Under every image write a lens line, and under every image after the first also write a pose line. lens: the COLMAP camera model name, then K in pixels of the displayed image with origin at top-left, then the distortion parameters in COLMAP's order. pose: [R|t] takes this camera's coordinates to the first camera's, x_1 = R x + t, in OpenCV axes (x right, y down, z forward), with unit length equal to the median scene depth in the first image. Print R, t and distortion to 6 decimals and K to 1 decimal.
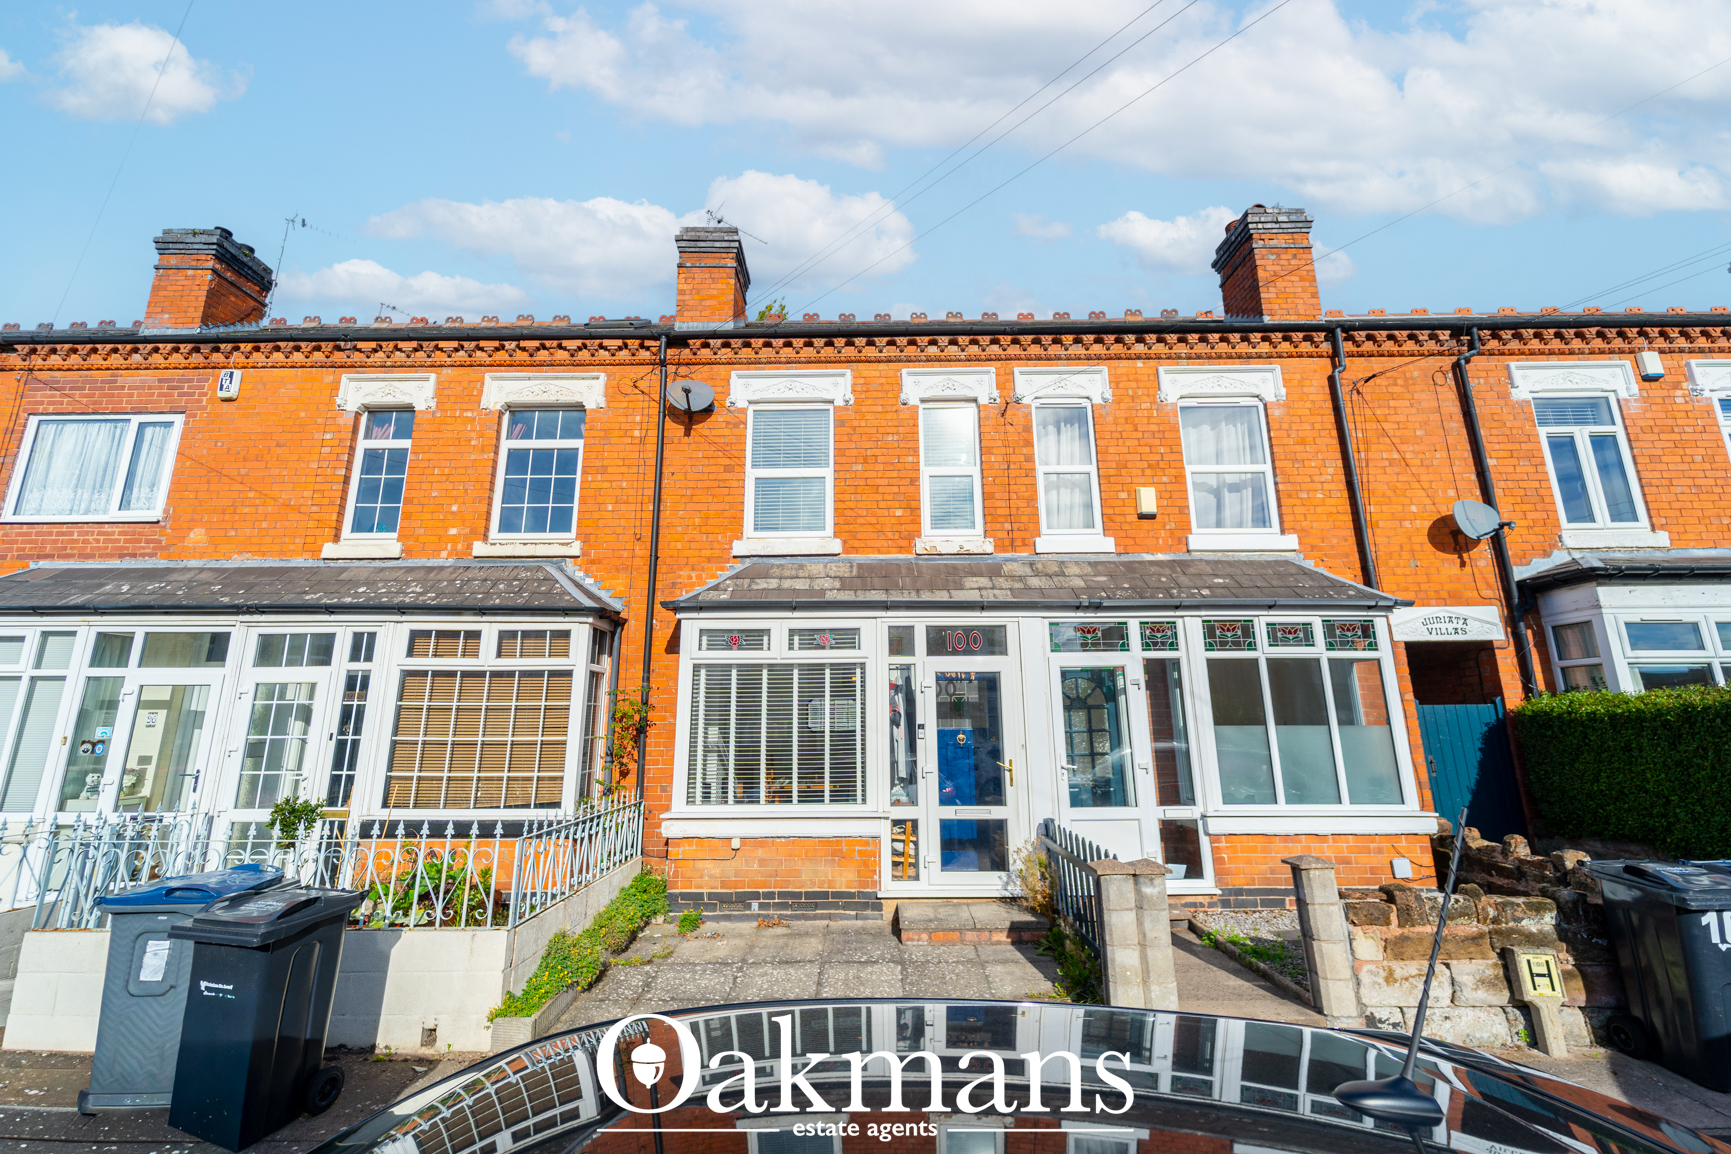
lens RADIAL K [[704.9, 0, 861.3], [0, 704.9, 569.9], [0, 0, 1]] dist [0.000645, 0.000135]
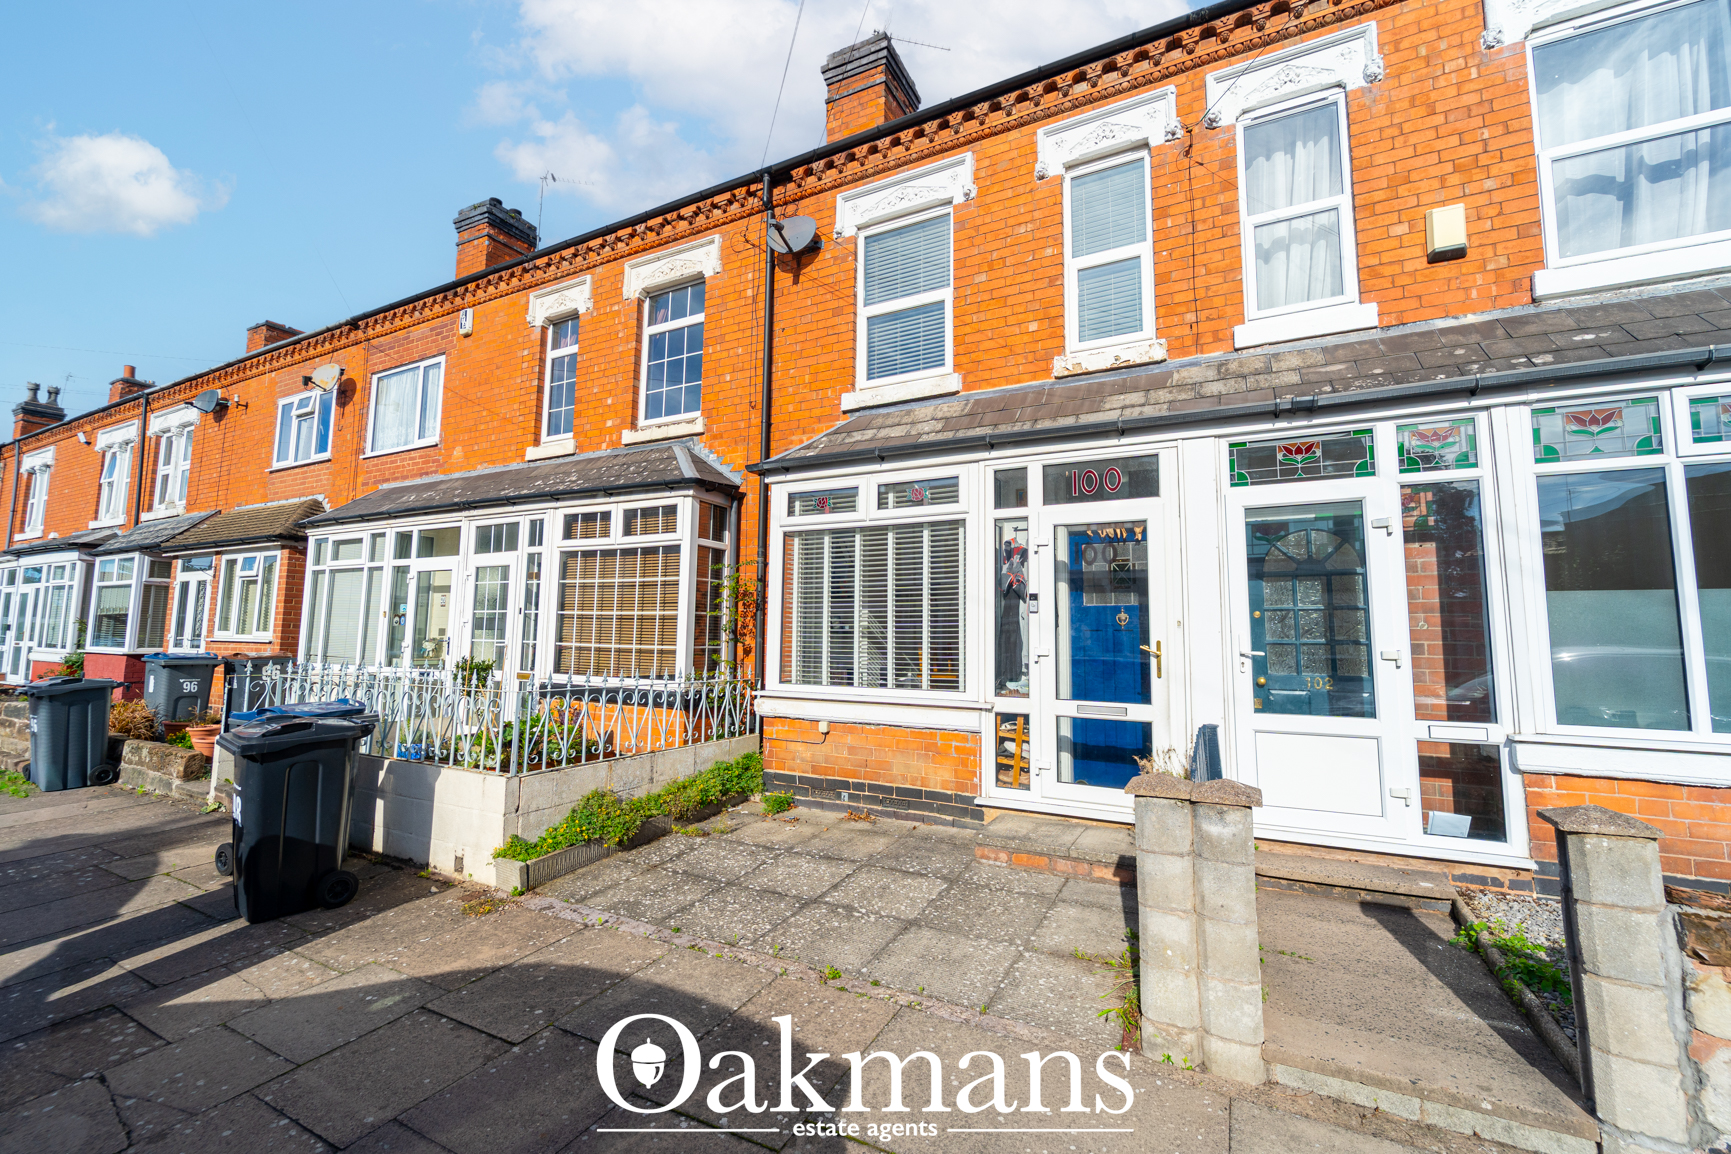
lens RADIAL K [[718.9, 0, 865.3], [0, 718.9, 570.1], [0, 0, 1]] dist [-0.000316, -0.000210]
pose [[0.883951, -0.028594, -0.466703, 0.261254], [0.083651, 0.991696, 0.097679, 0.093084], [0.460035, -0.125384, 0.879003, 0.216693]]
